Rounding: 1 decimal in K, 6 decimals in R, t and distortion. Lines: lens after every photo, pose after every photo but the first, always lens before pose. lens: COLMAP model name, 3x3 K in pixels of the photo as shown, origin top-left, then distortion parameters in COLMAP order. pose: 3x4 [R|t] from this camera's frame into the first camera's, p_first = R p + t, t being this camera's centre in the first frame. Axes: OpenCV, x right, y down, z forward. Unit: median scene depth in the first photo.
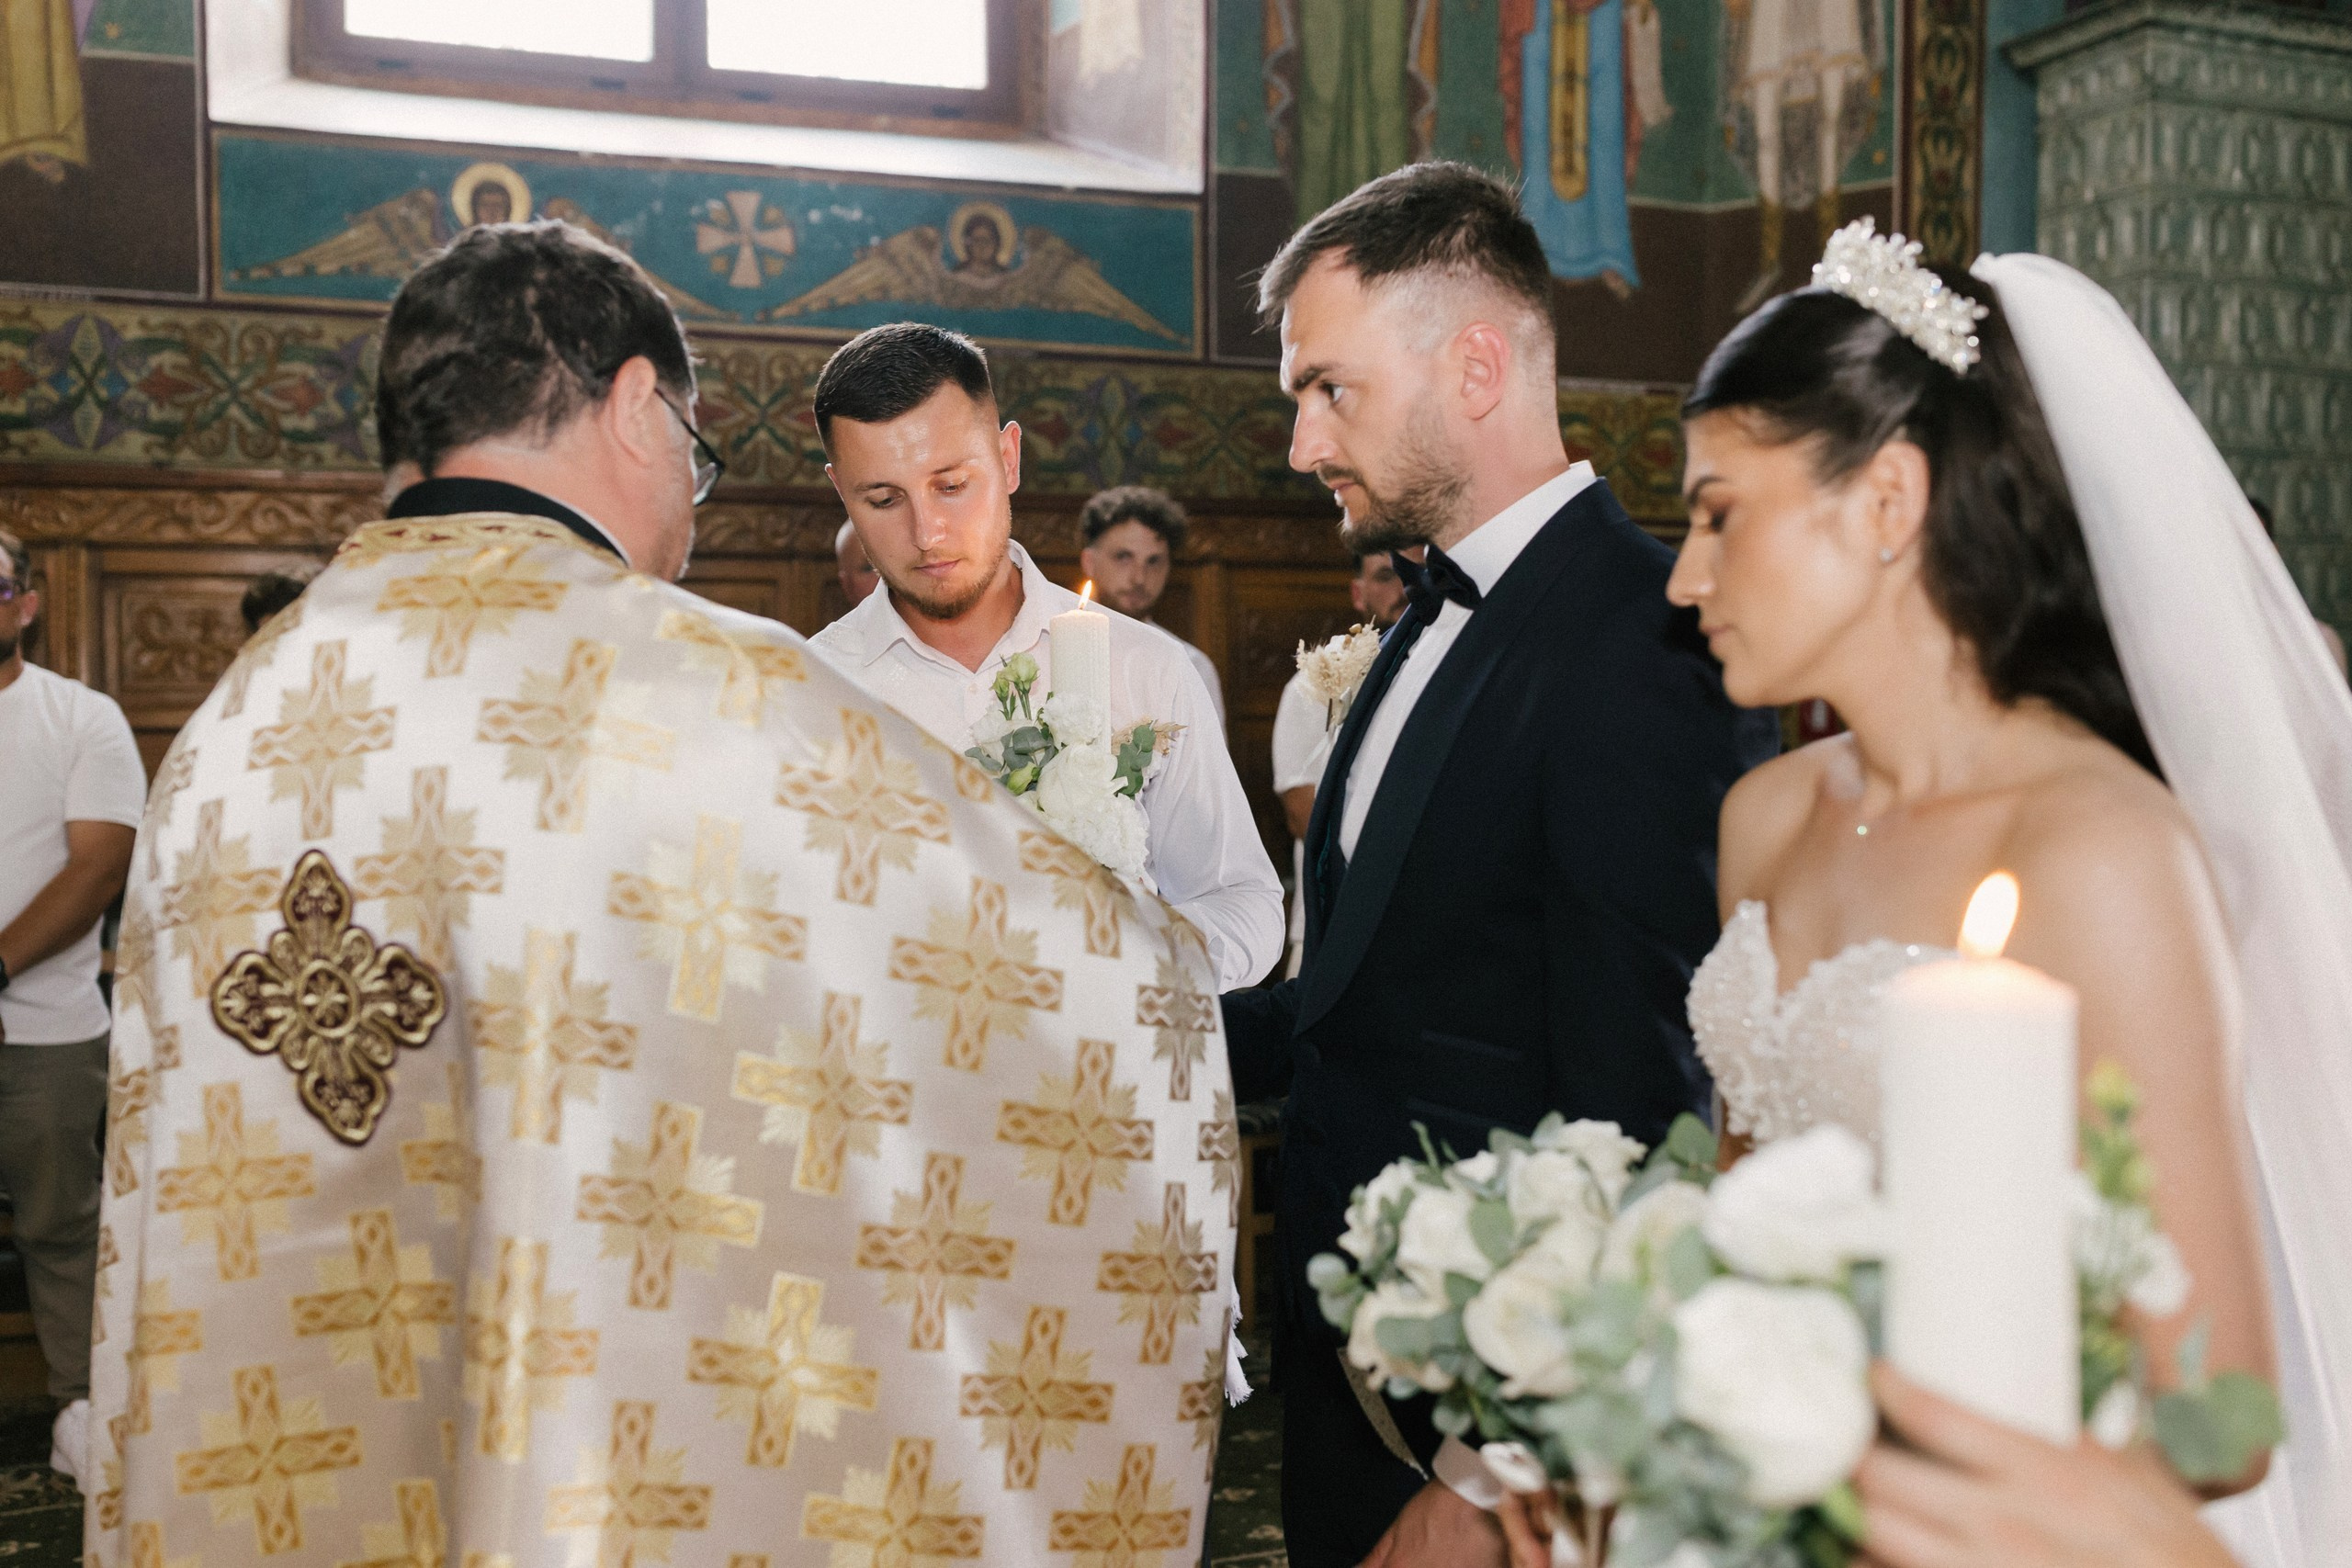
lens RADIAL K [[2260.3, 0, 1174.1], [0, 2260.3, 781.0], [0, 0, 1]] dist [0.011614, -0.018092]
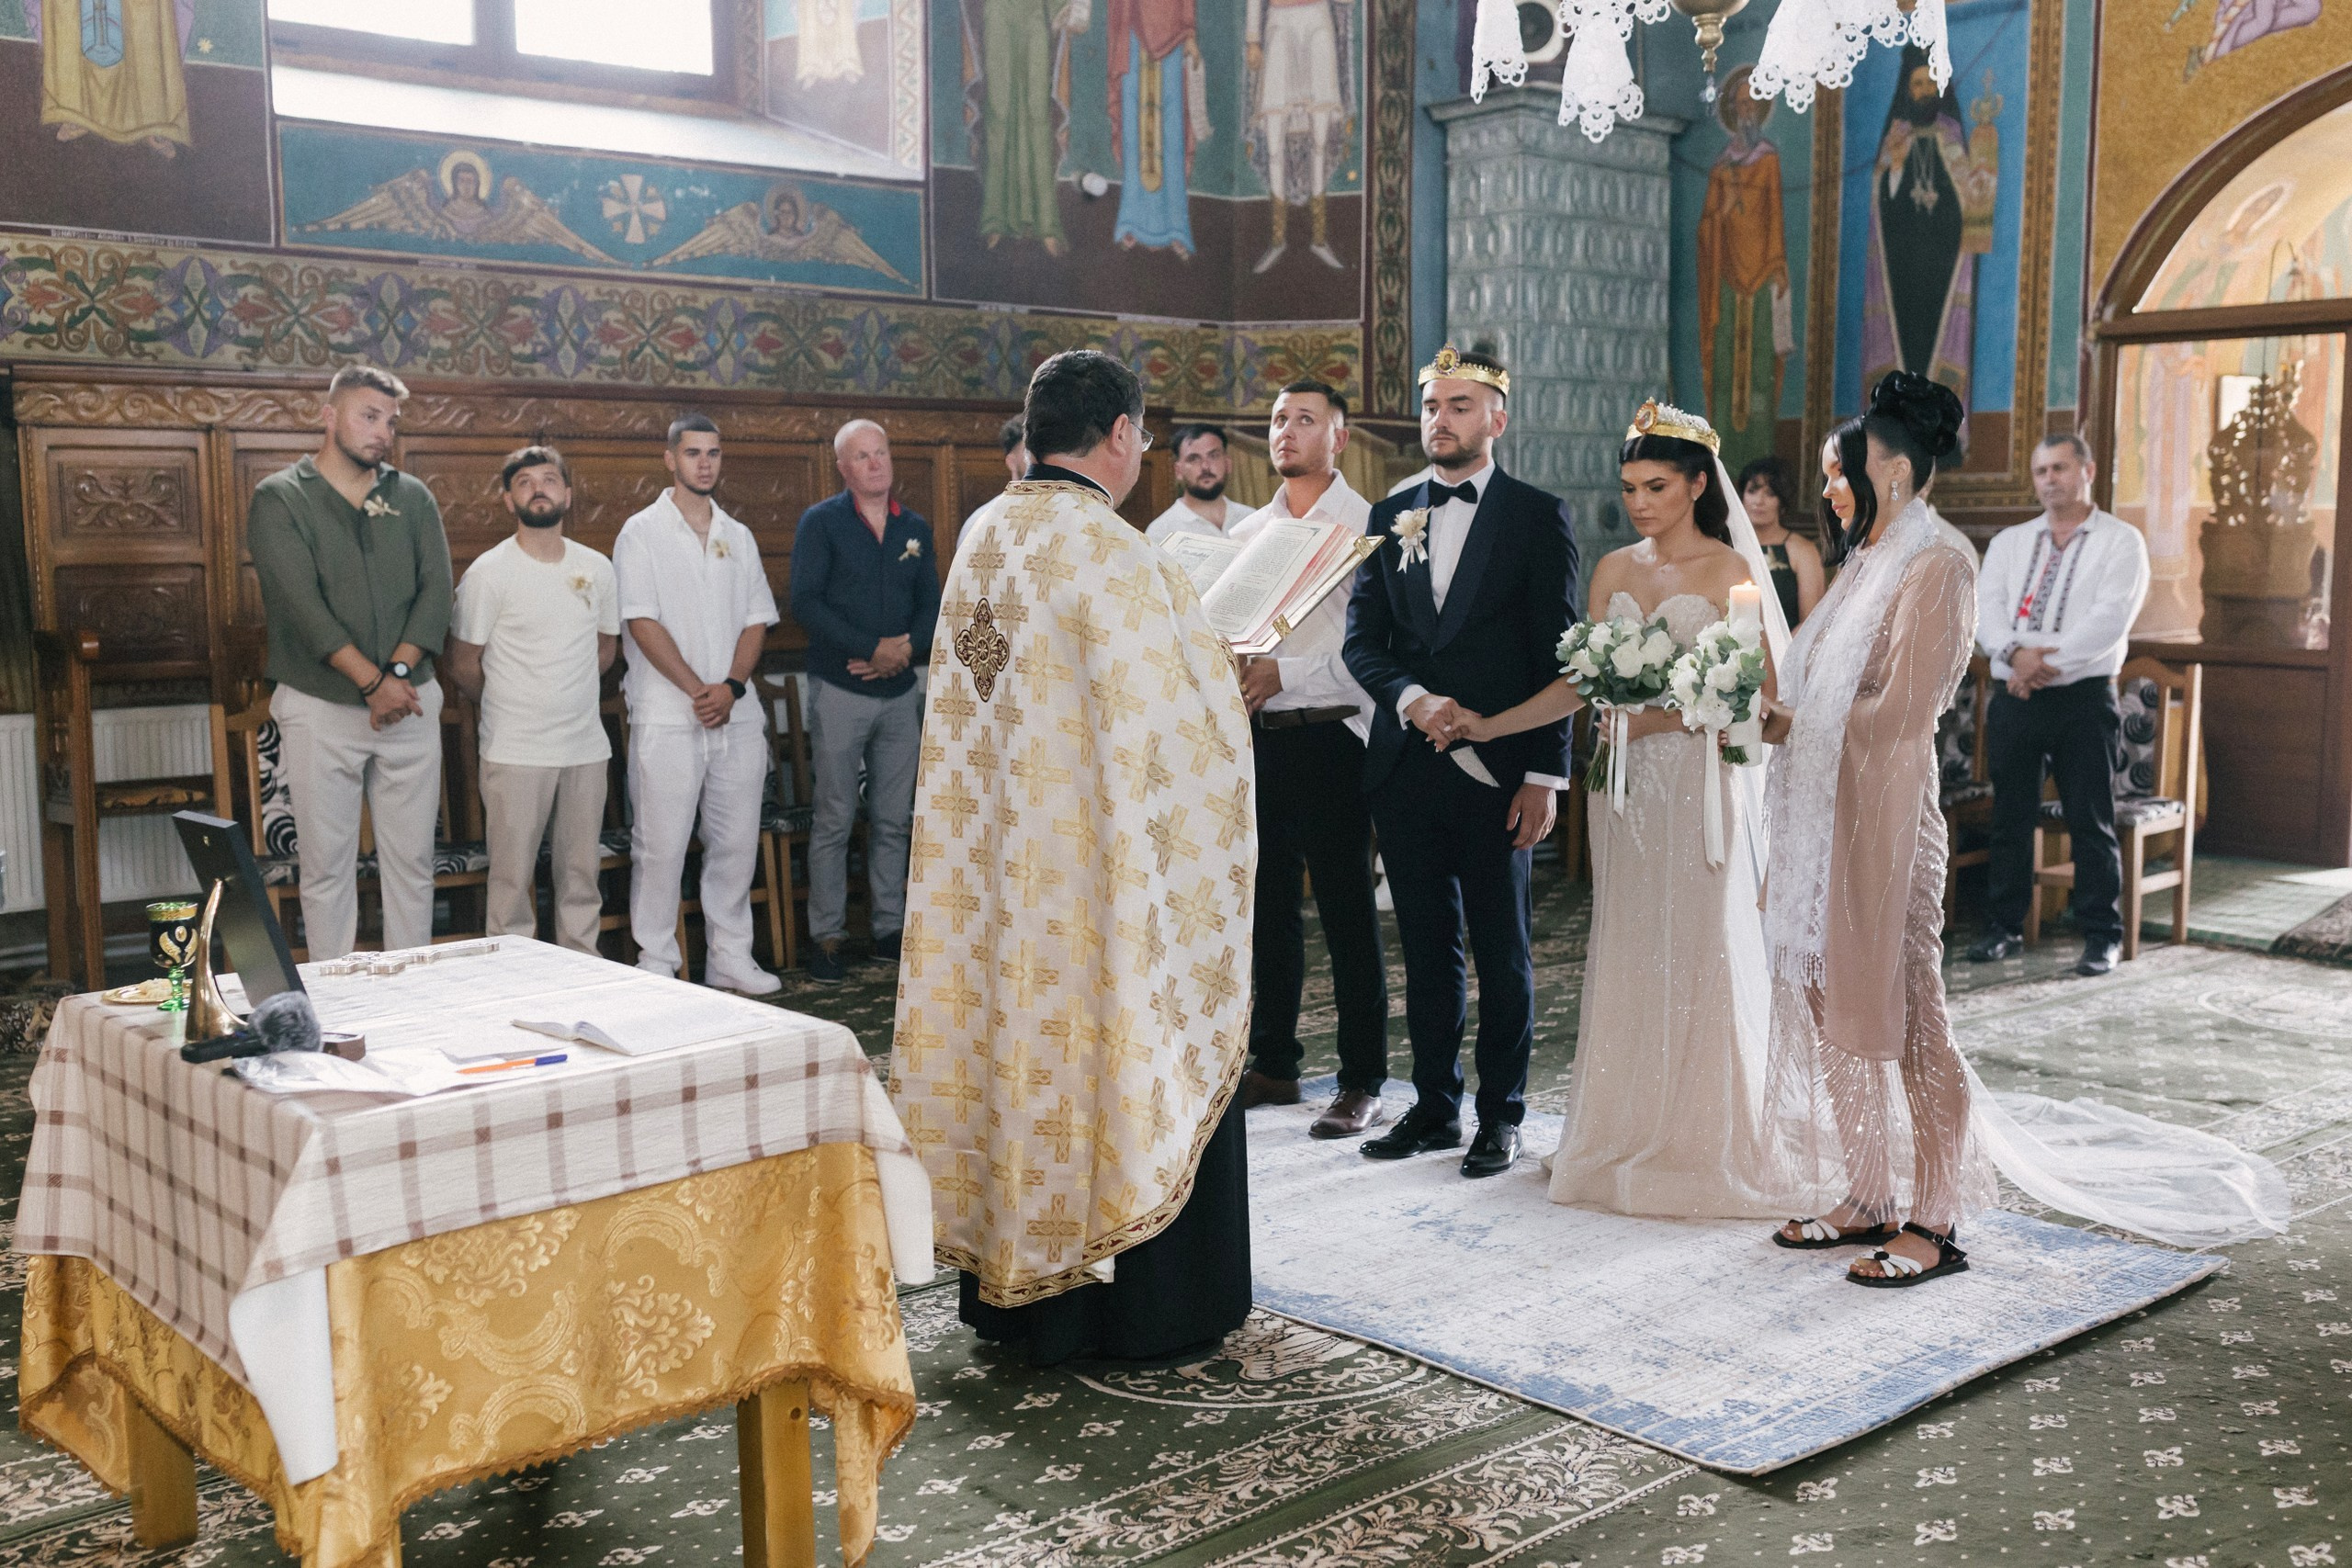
lens RADIAL K [[2331.8, 0, 1163.3], [0, 2331.8, 781.7], [0, 0, 1]] dist [0.012674, -0.022274]
pose [[0.941689, -0.038588, 0.334264, -0.354723], [0.016327, 0.997473, 0.069151, 0.018082], [-0.336087, -0.059661, 0.939939, -0.458322]]
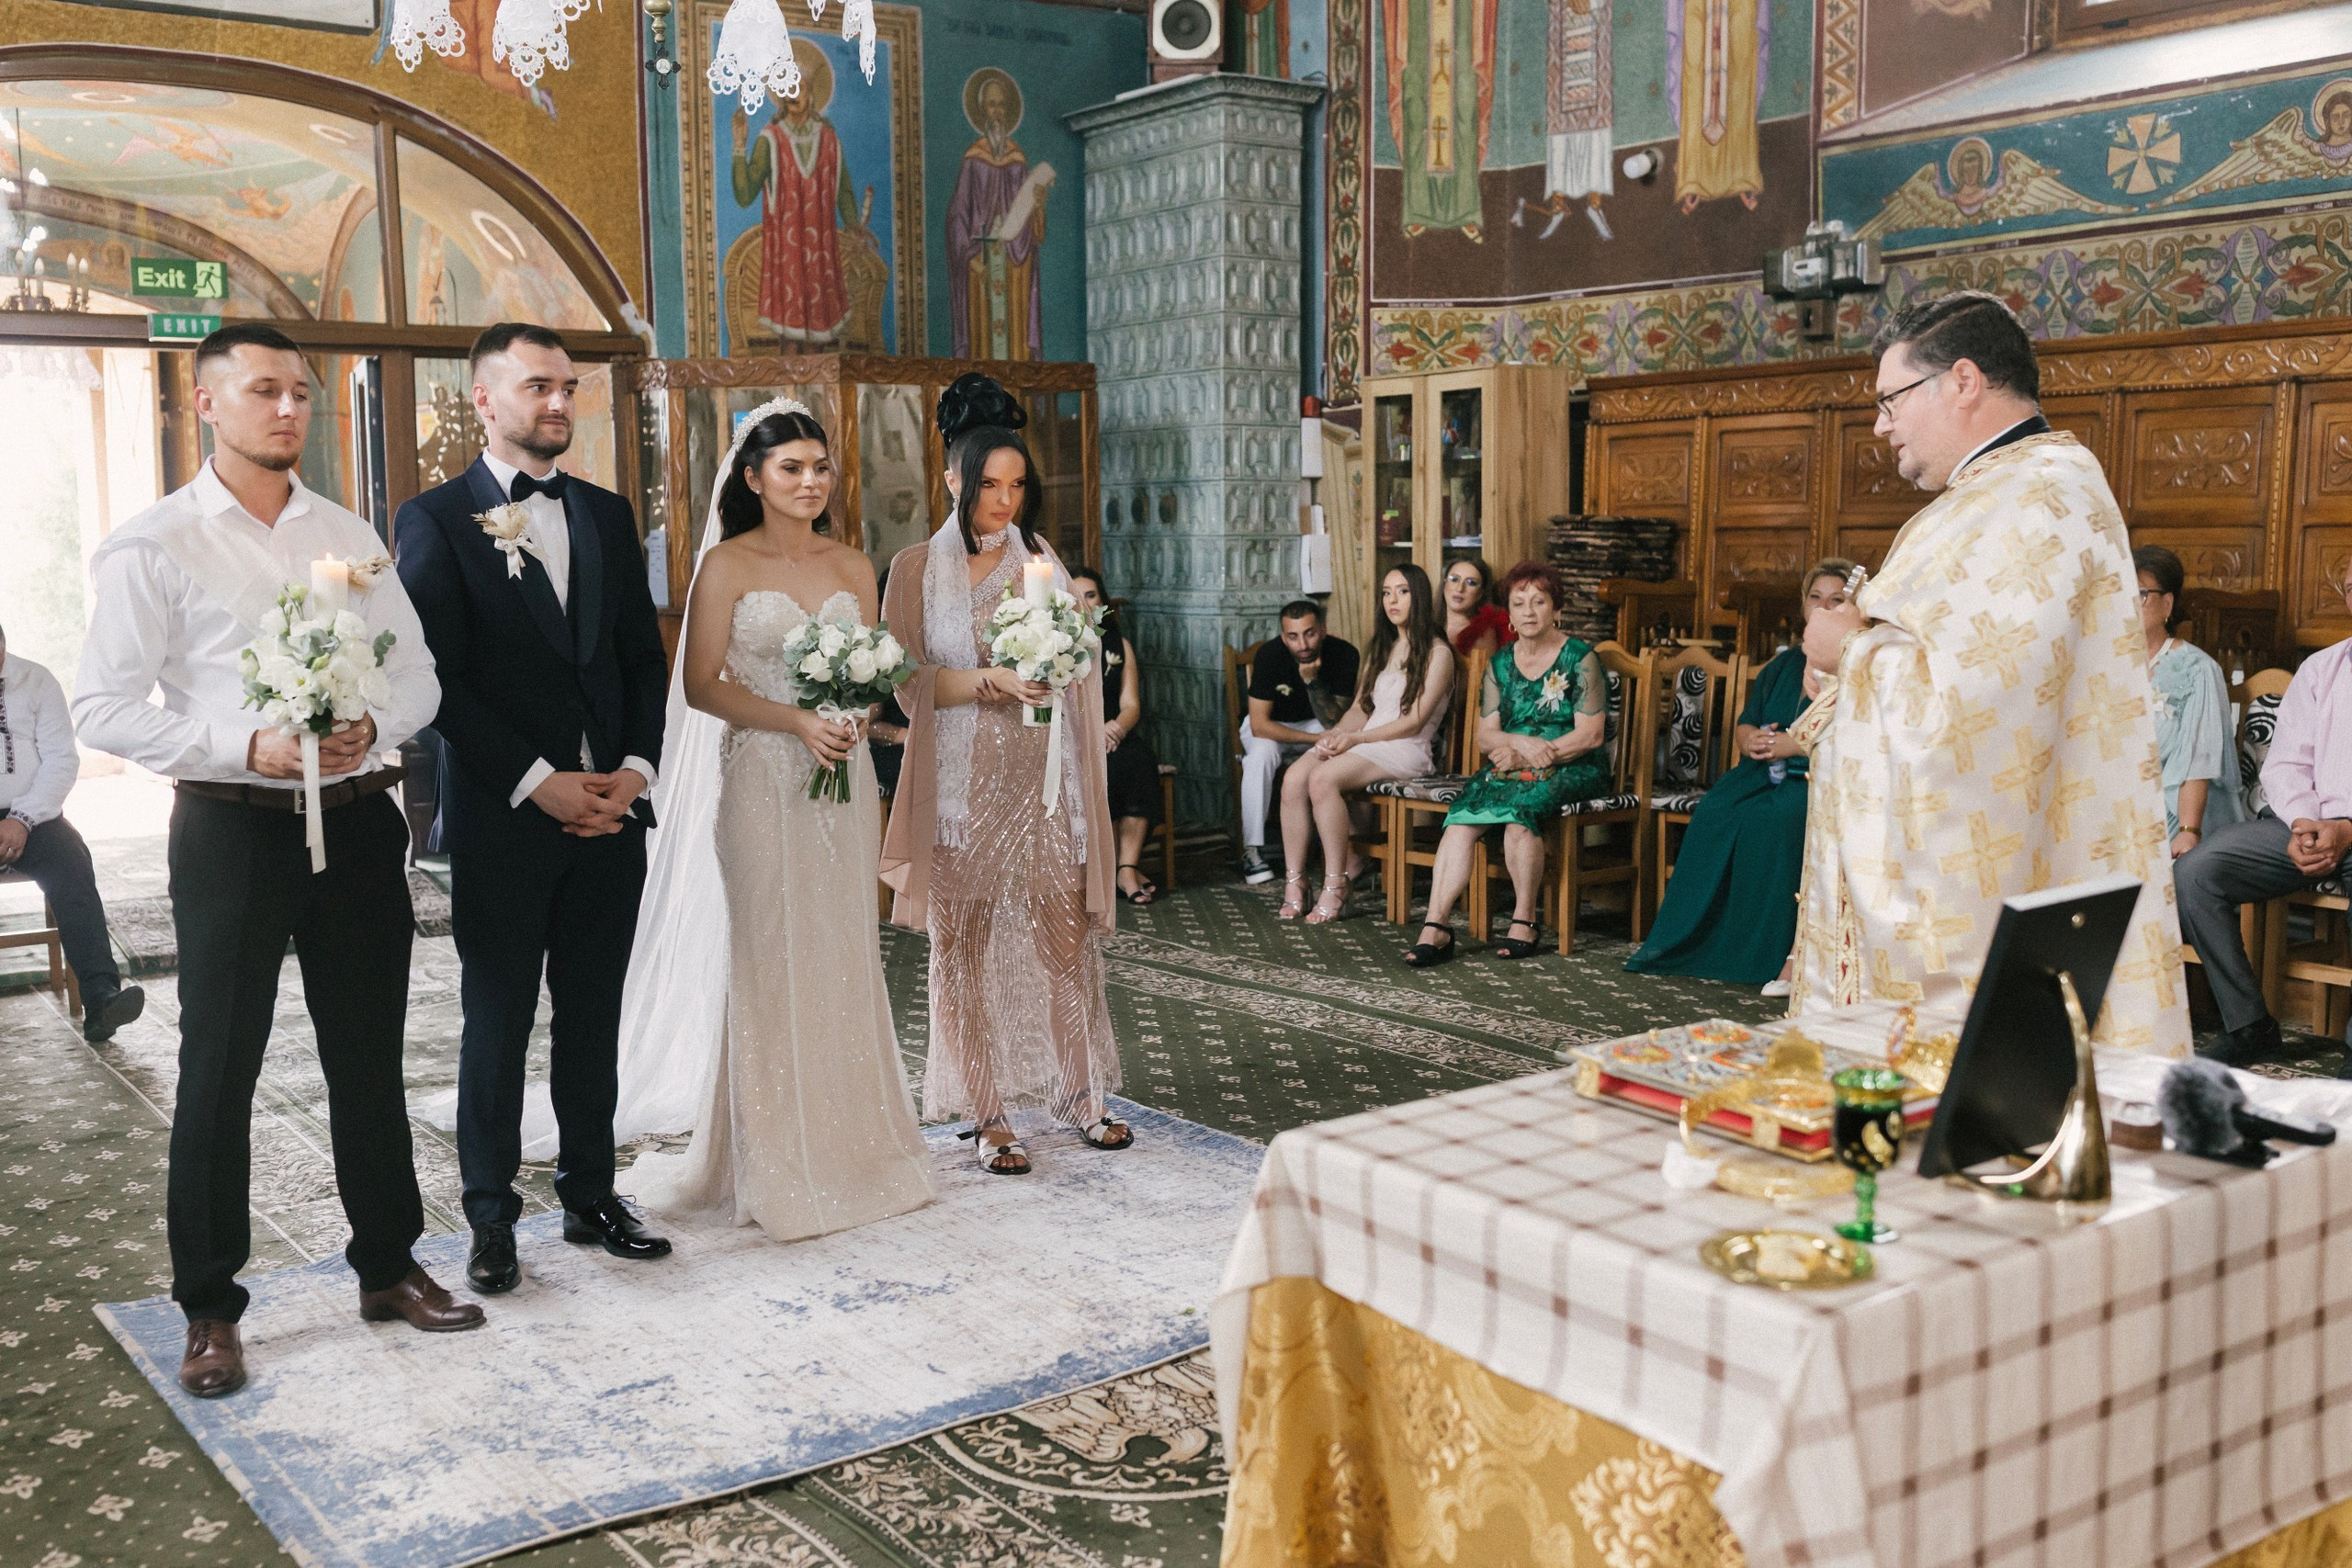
lens RADIAL K [[2295.5, 0, 1158.9], [0, 2295.5, 789.6], [0, 0, 1]] dist [0.003093, -0.008609]
pose [[-0.255692, -0.104458, 0.961098, -0.674761], [0.059116, 0.990596, 0.123391, -0.008930], [-0.964949, 0.088366, -0.247113, 0.287791]]
